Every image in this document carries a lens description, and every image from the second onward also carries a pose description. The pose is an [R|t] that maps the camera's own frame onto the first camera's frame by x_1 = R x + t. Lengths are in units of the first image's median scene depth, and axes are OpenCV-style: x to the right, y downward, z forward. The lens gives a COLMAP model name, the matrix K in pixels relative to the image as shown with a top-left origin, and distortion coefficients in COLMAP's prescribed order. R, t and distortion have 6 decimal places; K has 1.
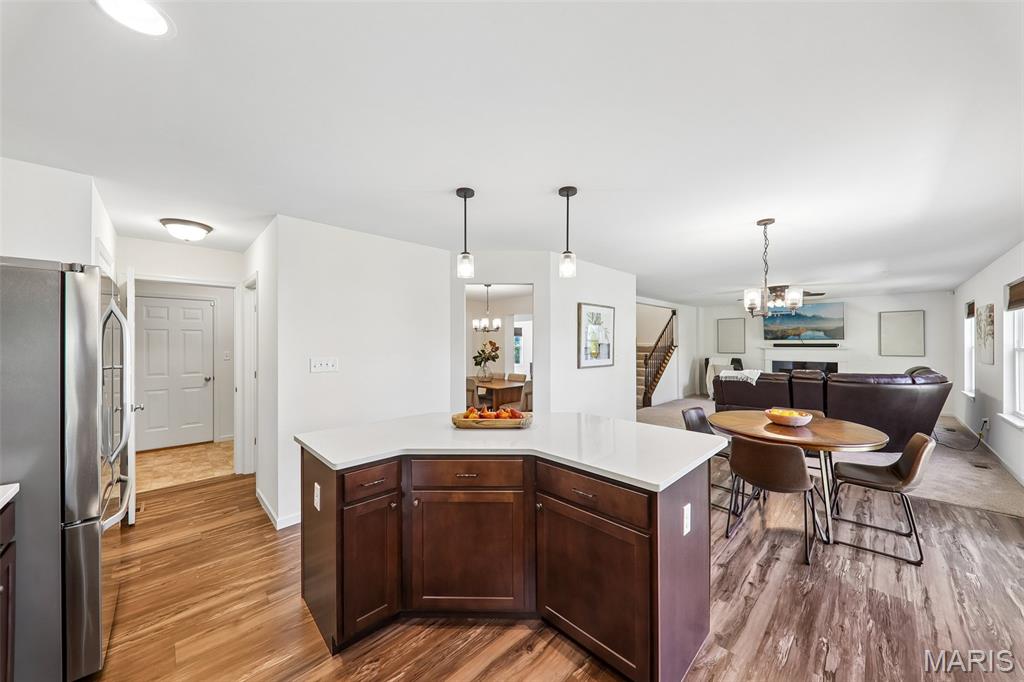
lens RADIAL K [[353.5, 0, 510.3], [0, 353.5, 342.0], [0, 0, 1]] dist [0.007968, -0.004614]
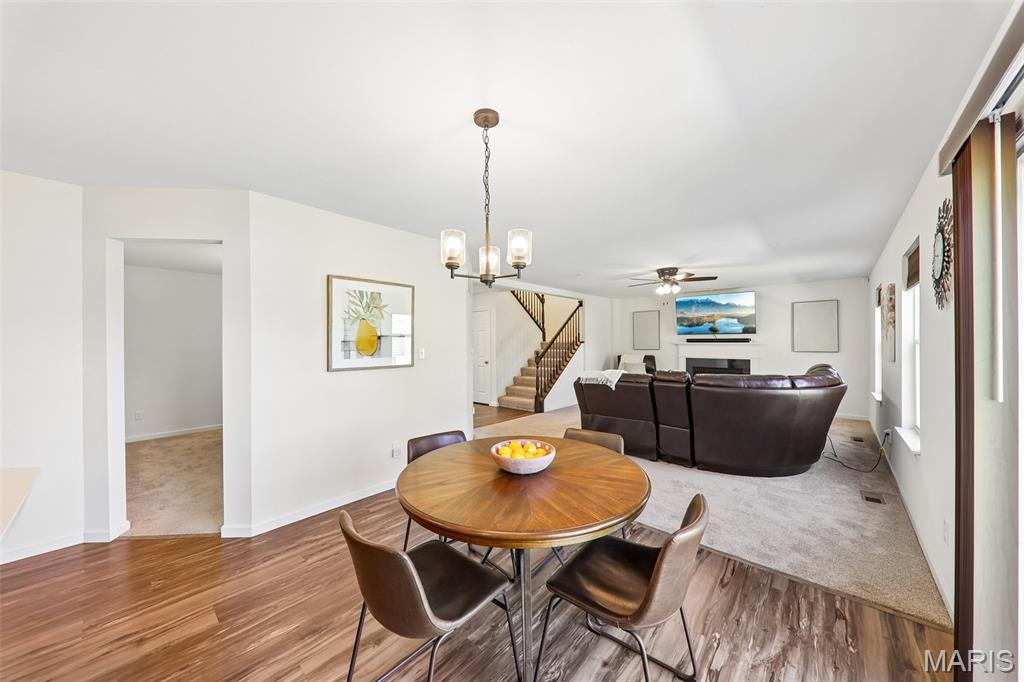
lens RADIAL K [[353.5, 0, 509.3], [0, 353.5, 340.5], [0, 0, 1]] dist [0.007968, -0.004614]
pose [[0.997849, -0.001583, 0.065531, 0.428039], [0.001521, 0.999998, 0.000982, 0.013325], [-0.065532, -0.000880, 0.997850, 0.251412]]
